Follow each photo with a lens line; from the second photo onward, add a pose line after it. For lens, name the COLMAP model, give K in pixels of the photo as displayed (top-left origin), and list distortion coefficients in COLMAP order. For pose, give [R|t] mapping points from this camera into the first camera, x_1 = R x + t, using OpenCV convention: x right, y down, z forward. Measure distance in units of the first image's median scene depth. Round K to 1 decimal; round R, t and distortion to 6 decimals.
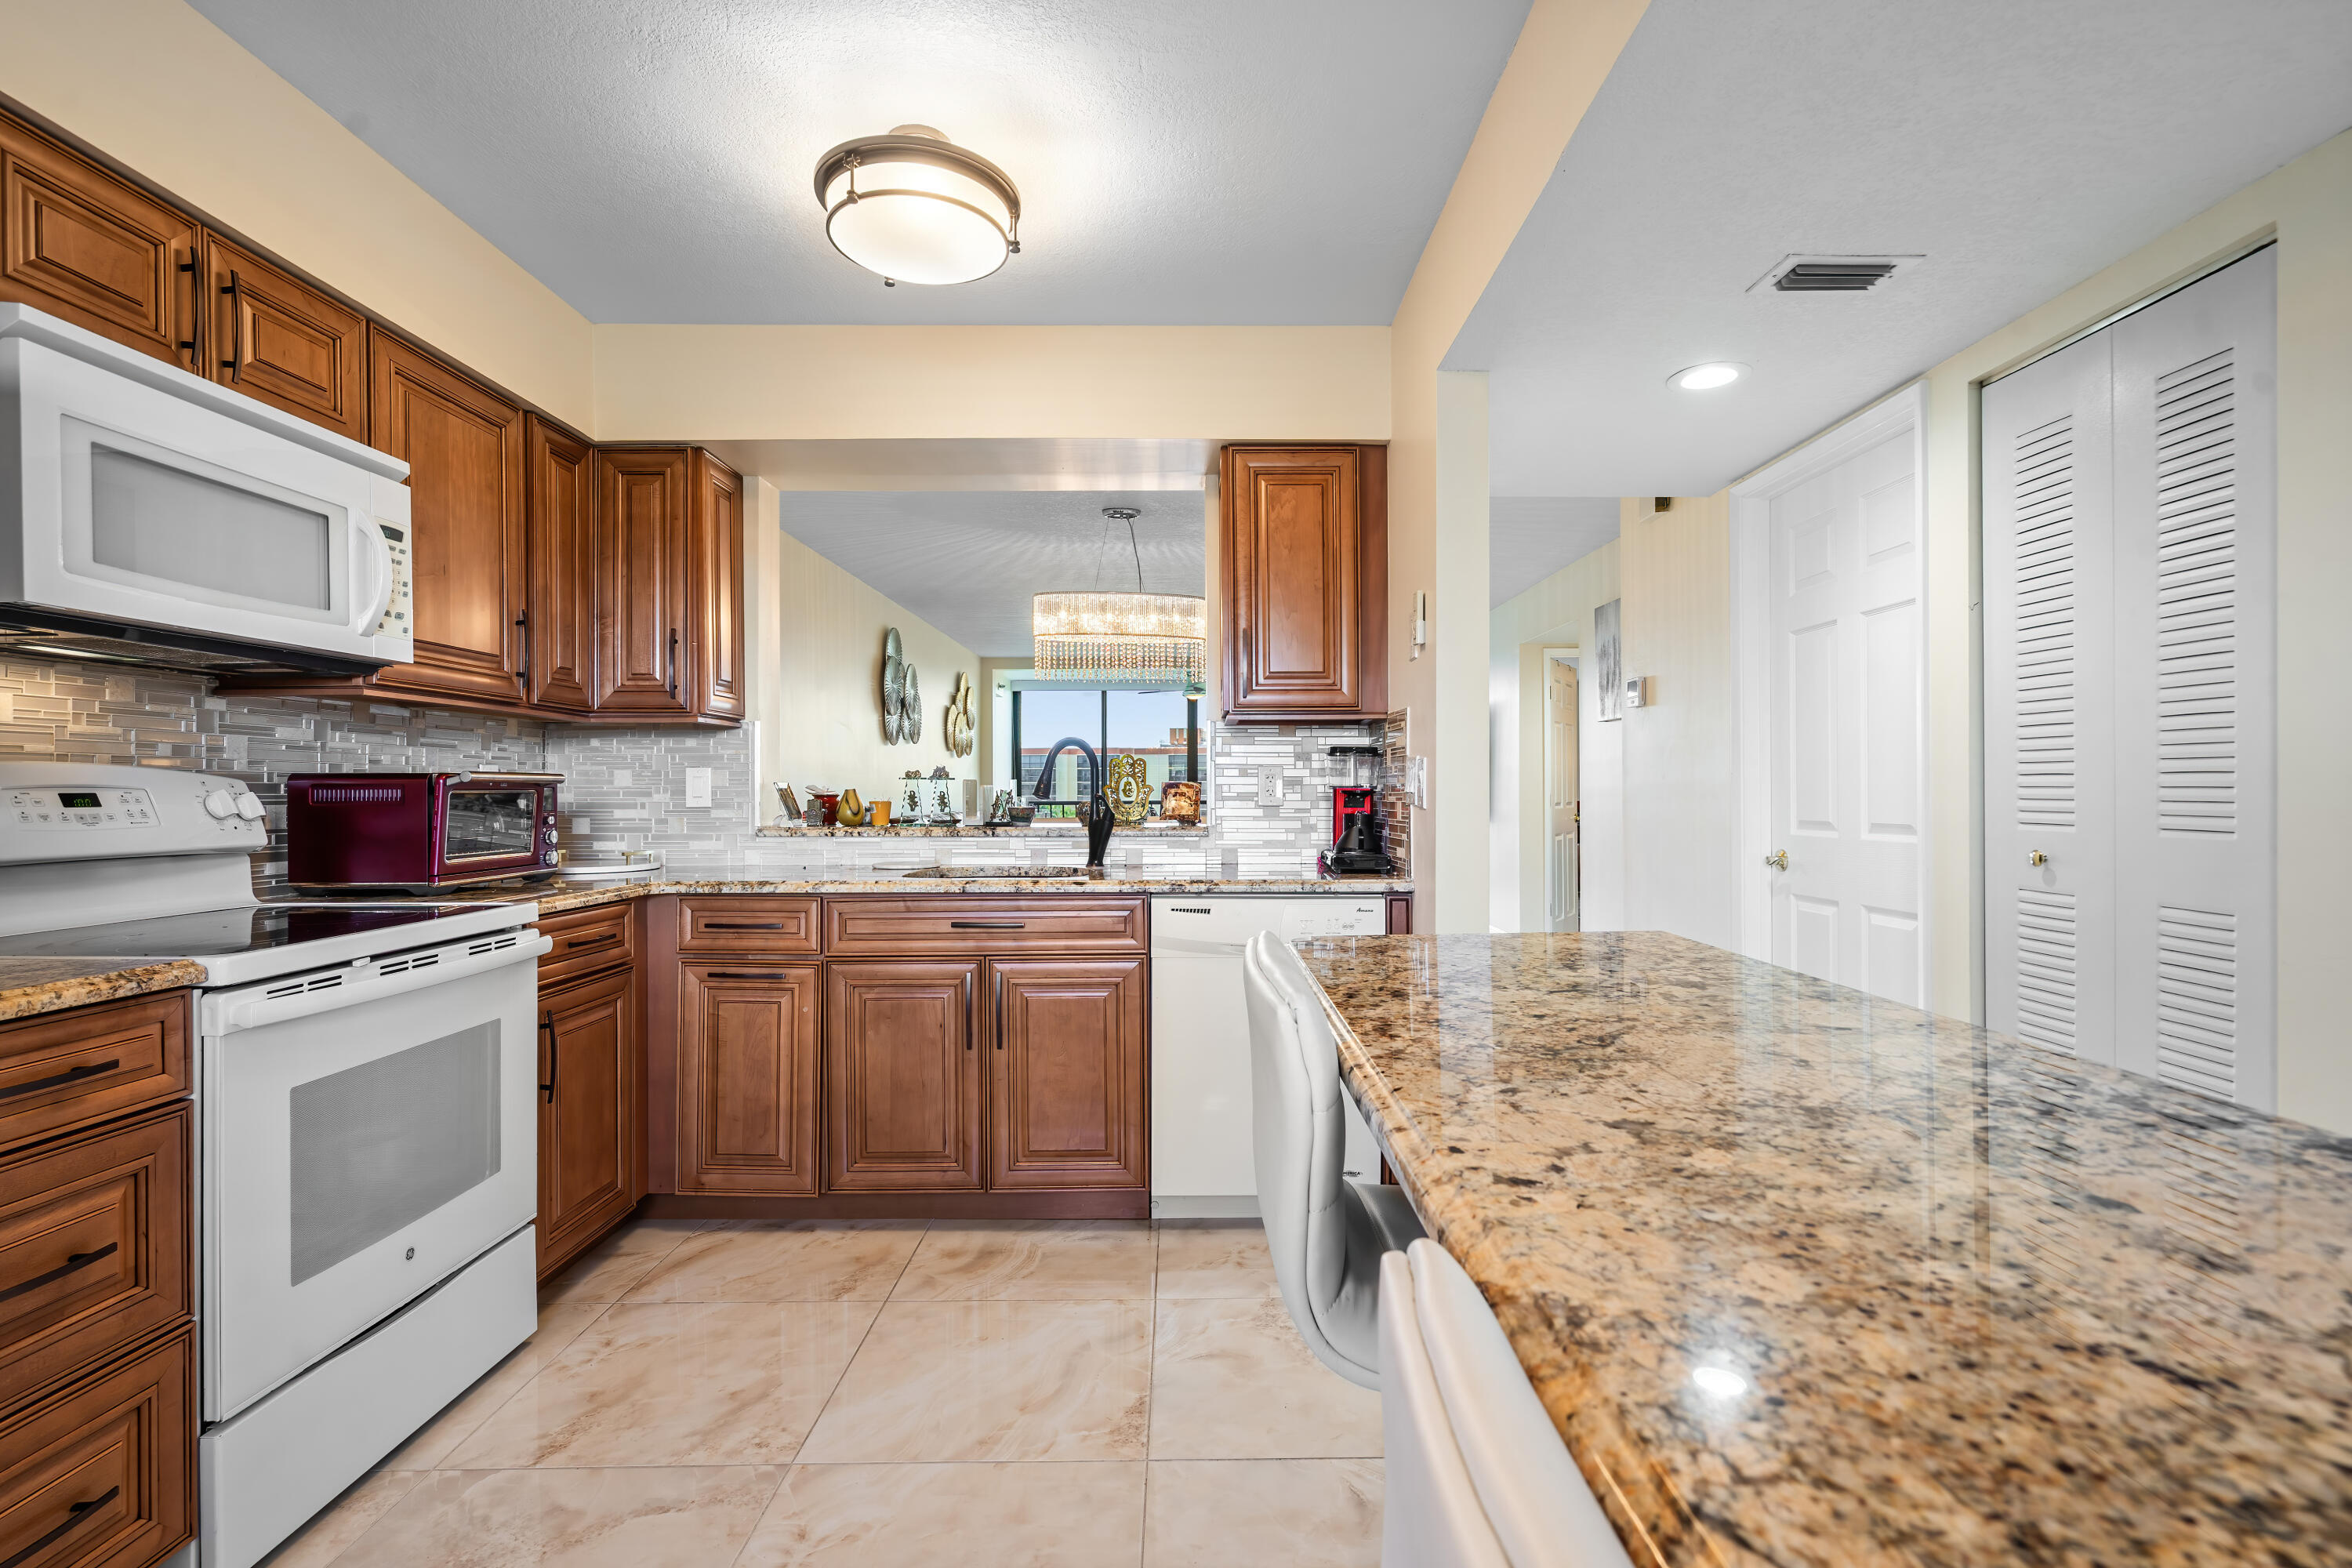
lens RADIAL K [[1105.3, 0, 1204.4], [0, 1105.3, 796.7], [0, 0, 1]] dist [0.001639, 0.000709]
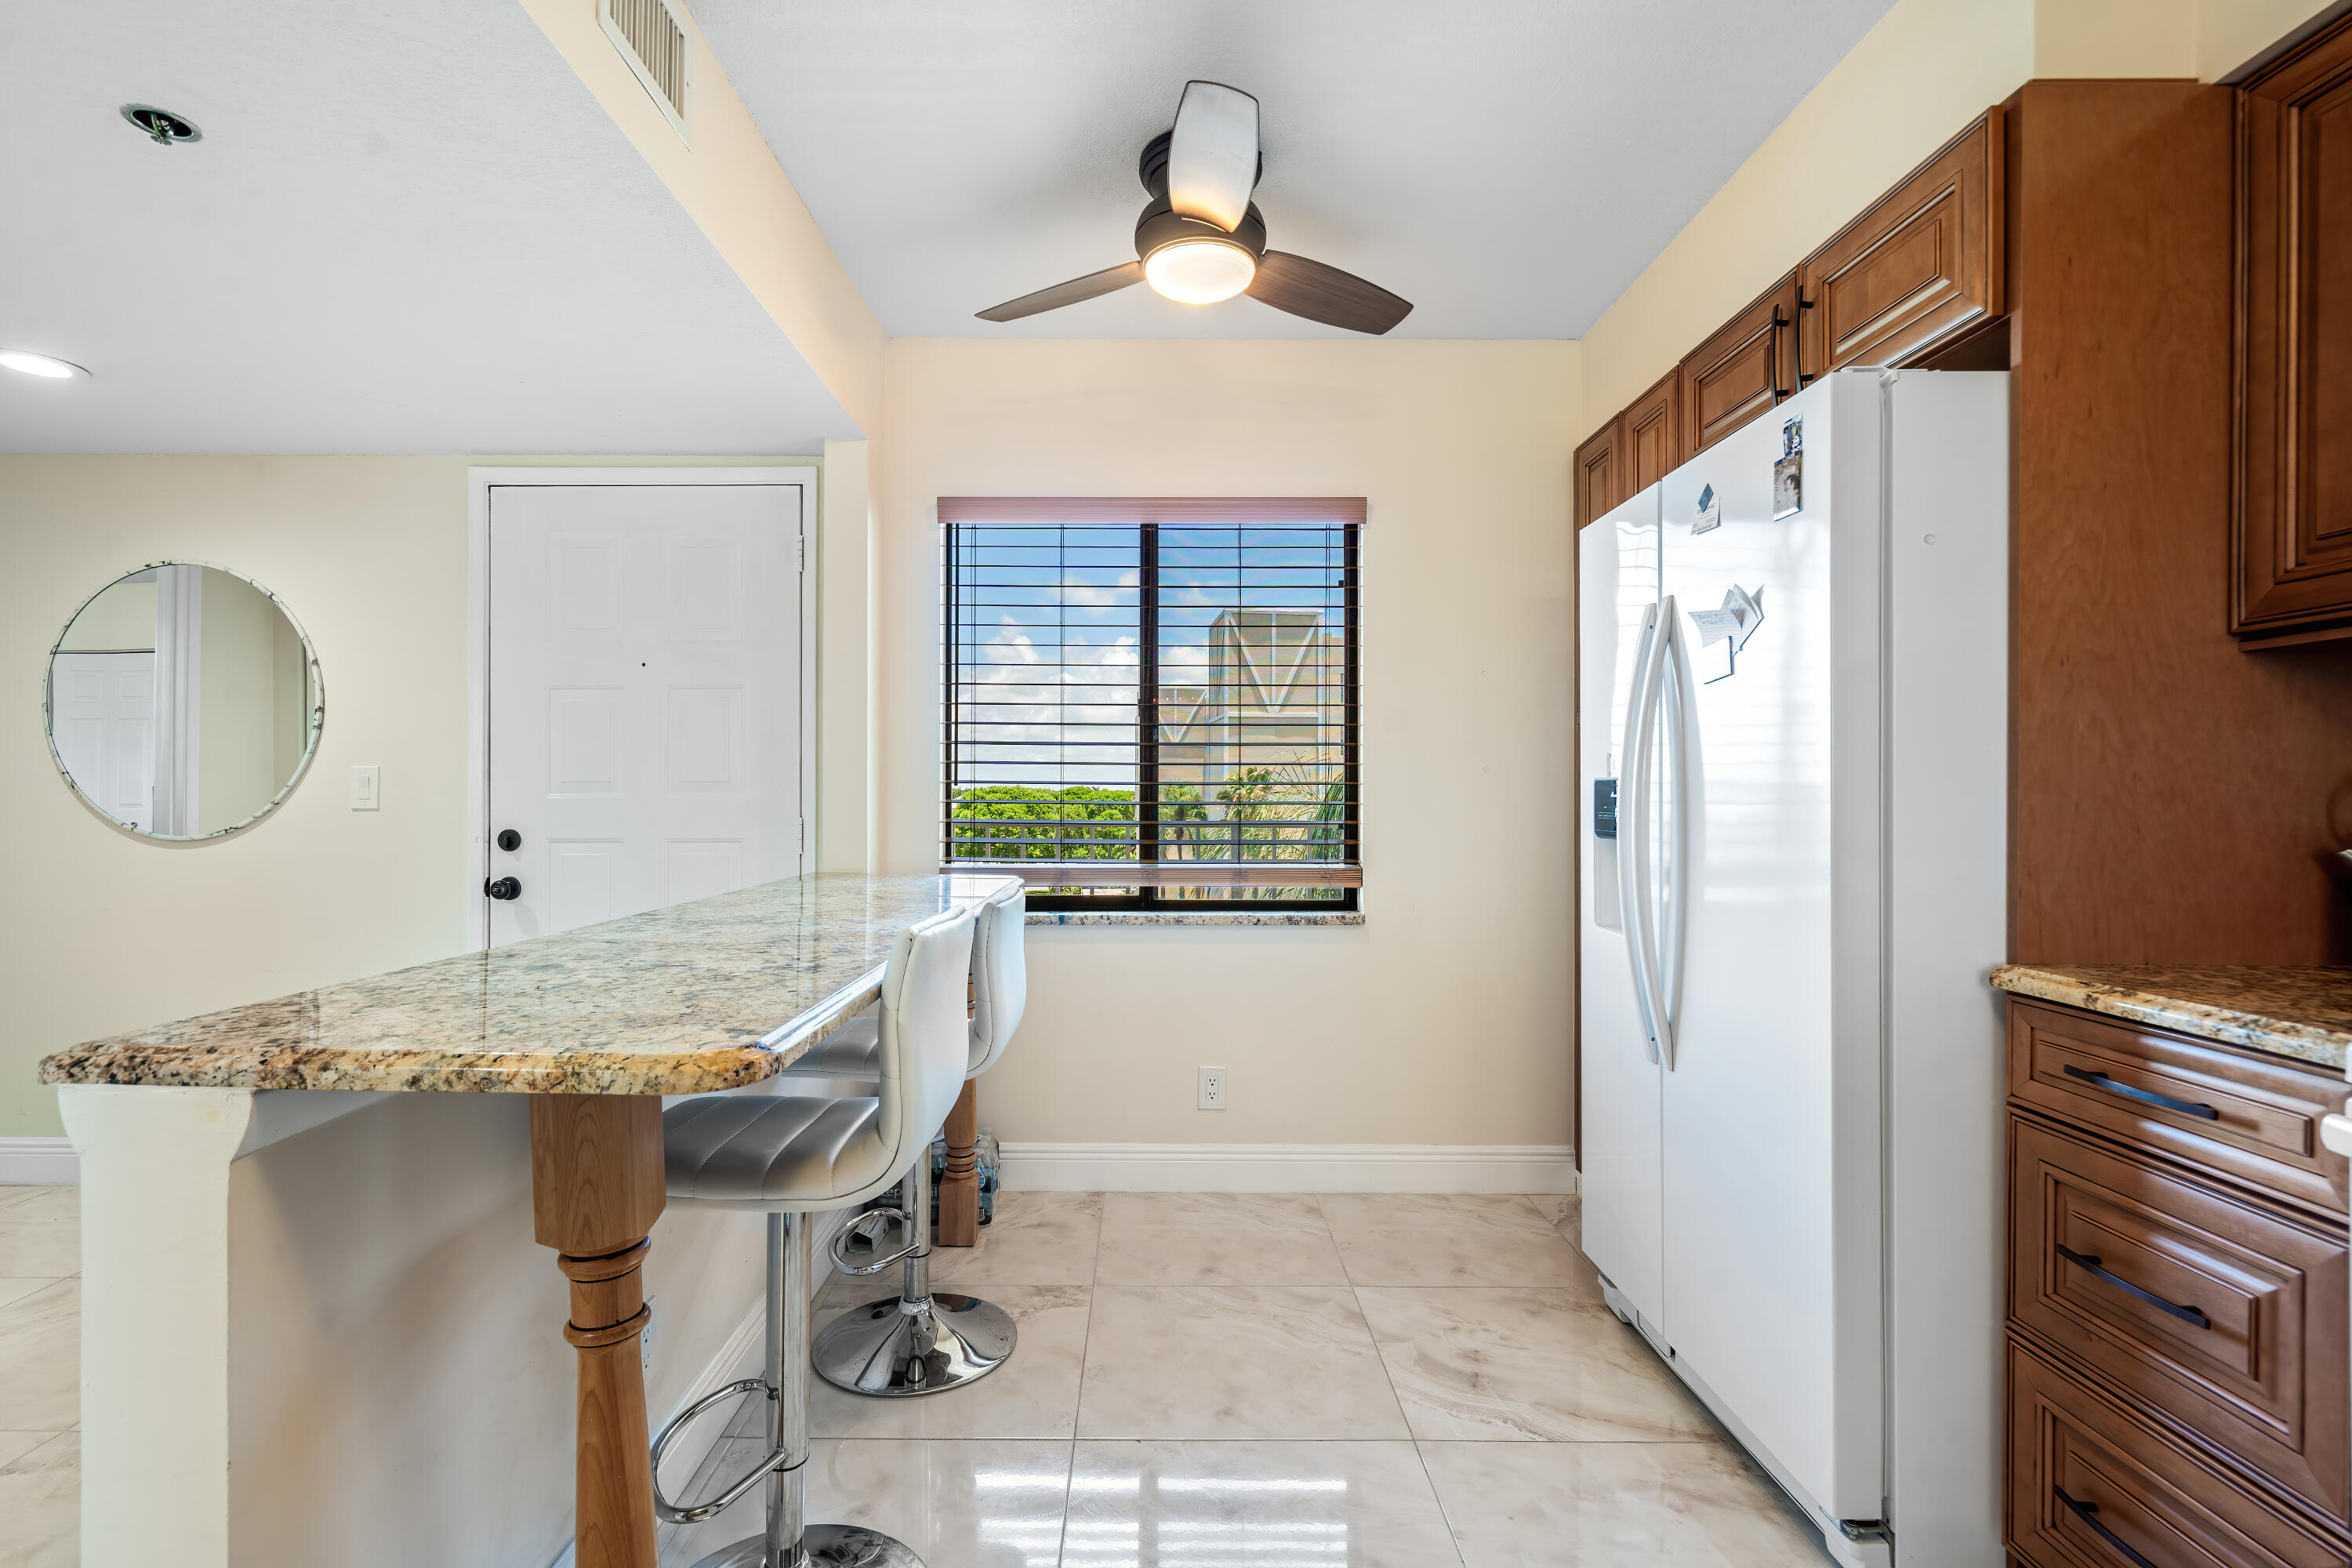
lens RADIAL K [[1084.1, 0, 1149.3], [0, 1084.1, 792.0], [0, 0, 1]] dist [0.001888, 0.000637]
pose [[-0.999743, 0.000531, 0.022661, -0.093480], [0.000705, 0.999970, 0.007691, -0.008492], [-0.022656, 0.007705, -0.999714, 0.987660]]
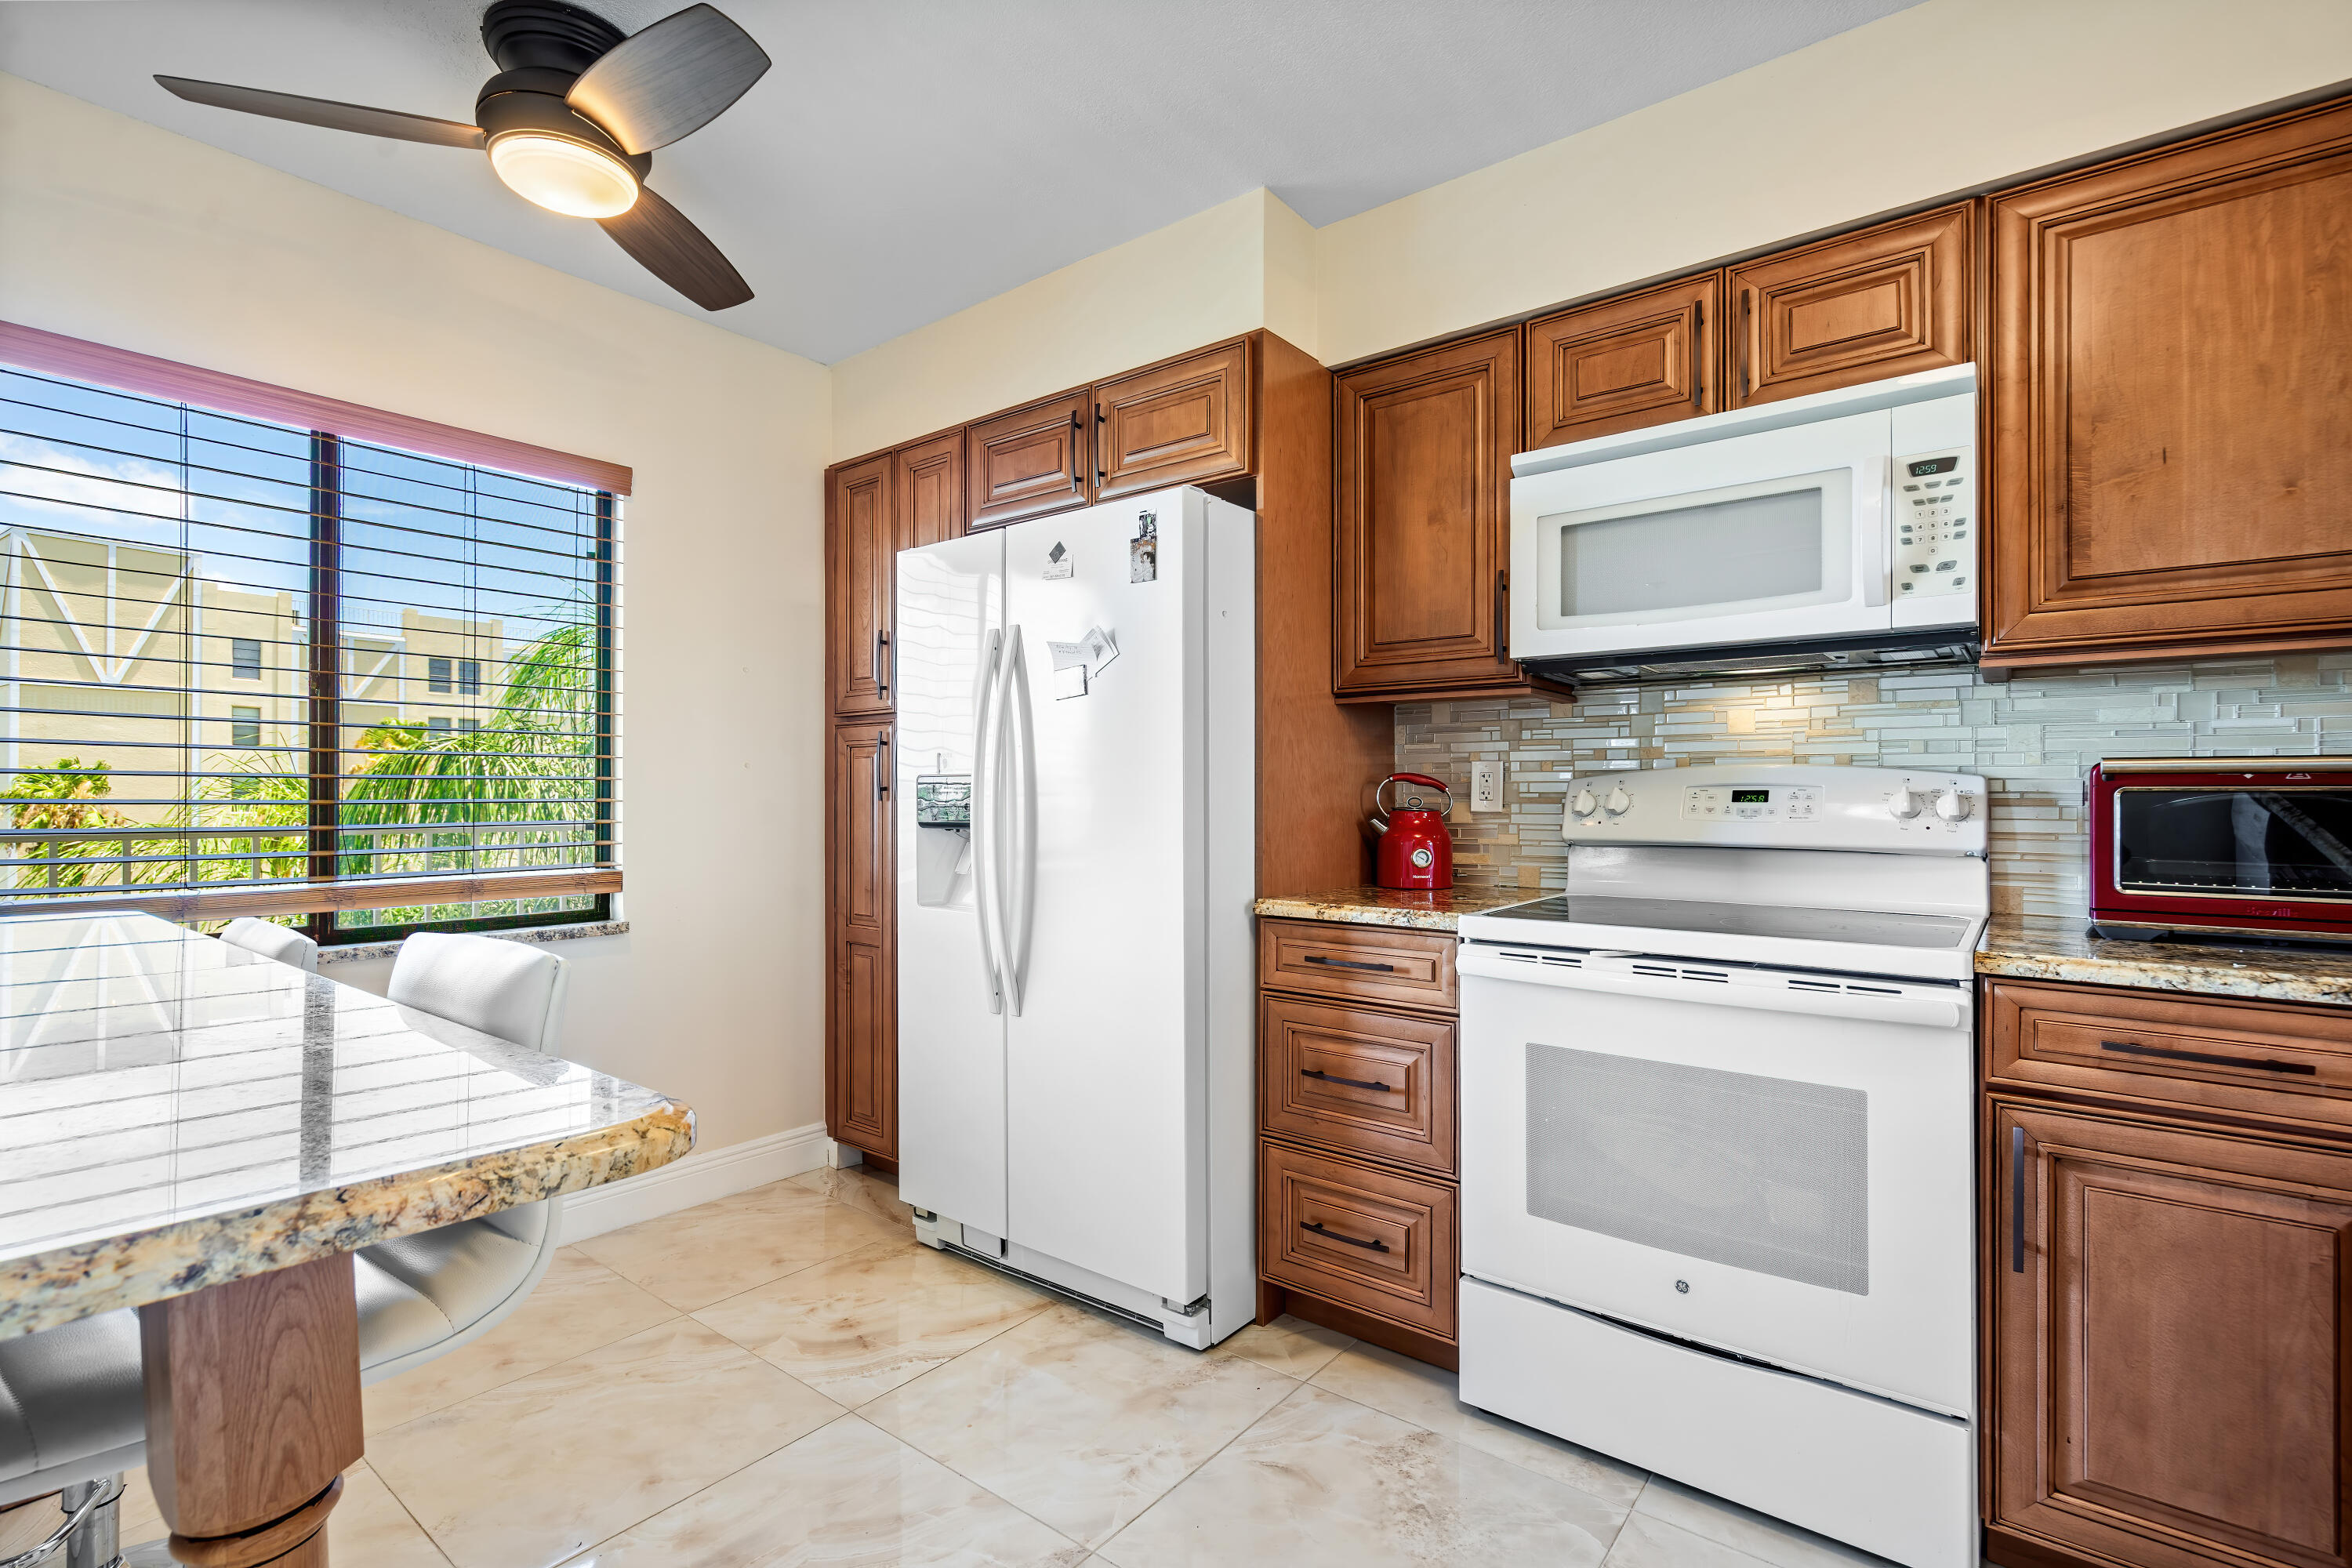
lens RADIAL K [[1086.6, 0, 1169.3], [0, 1086.6, 786.0], [0, 0, 1]] dist [-0.001727, 0.000424]
pose [[-0.637155, -0.003673, -0.770727, 0.188683], [-0.004739, 0.999988, -0.000848, -0.002684], [0.770721, 0.003112, -0.637165, 0.908866]]
